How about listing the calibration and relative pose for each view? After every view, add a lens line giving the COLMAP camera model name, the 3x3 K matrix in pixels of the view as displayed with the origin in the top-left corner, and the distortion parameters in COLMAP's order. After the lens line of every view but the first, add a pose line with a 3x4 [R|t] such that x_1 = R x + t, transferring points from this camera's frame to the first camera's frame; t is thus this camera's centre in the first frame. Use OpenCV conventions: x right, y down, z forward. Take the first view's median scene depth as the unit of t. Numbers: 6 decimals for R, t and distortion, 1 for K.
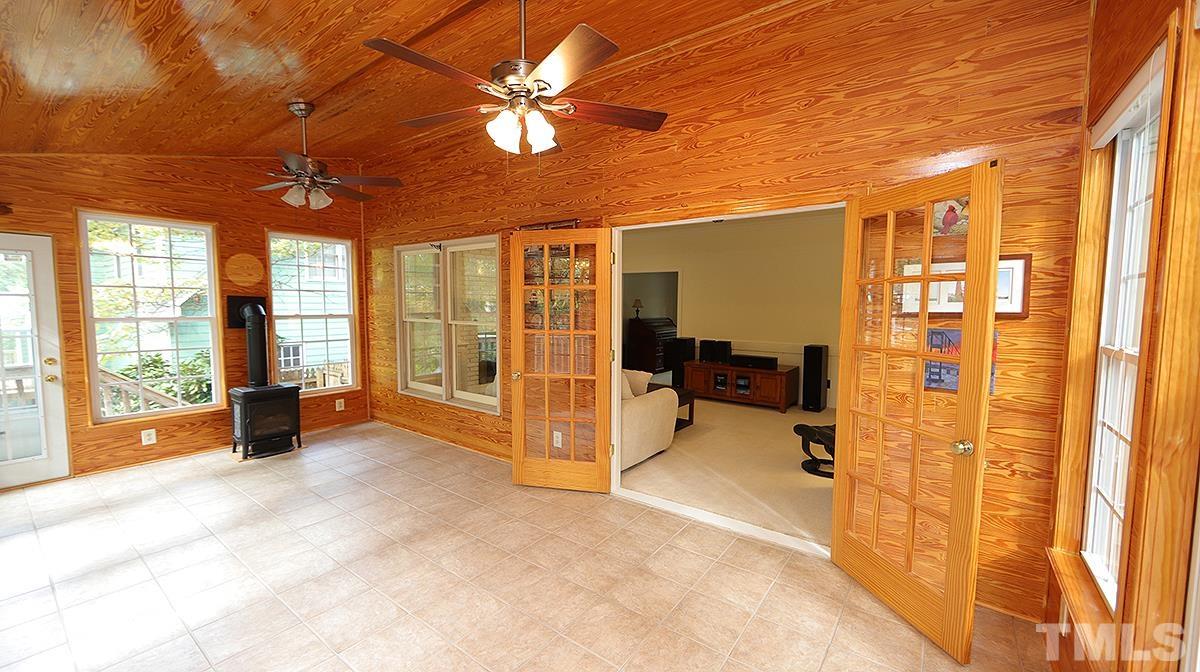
lens RADIAL K [[469.8, 0, 601.8], [0, 469.8, 337.3], [0, 0, 1]] dist [0.001395, -0.000231]
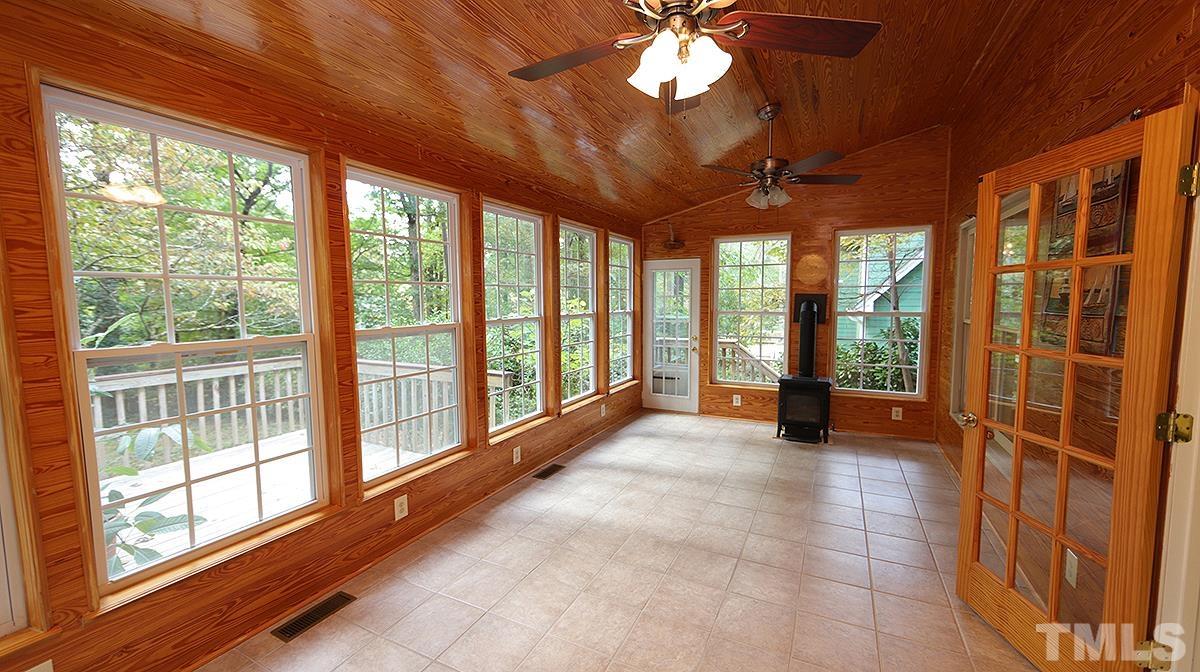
lens RADIAL K [[469.8, 0, 605.8], [0, 469.8, 335.7], [0, 0, 1]] dist [0.001395, -0.000231]
pose [[0.178552, 0.068279, -0.981559, 0.264256], [-0.064349, 0.996264, 0.057596, -0.024000], [0.981824, 0.052878, 0.182279, 0.366311]]
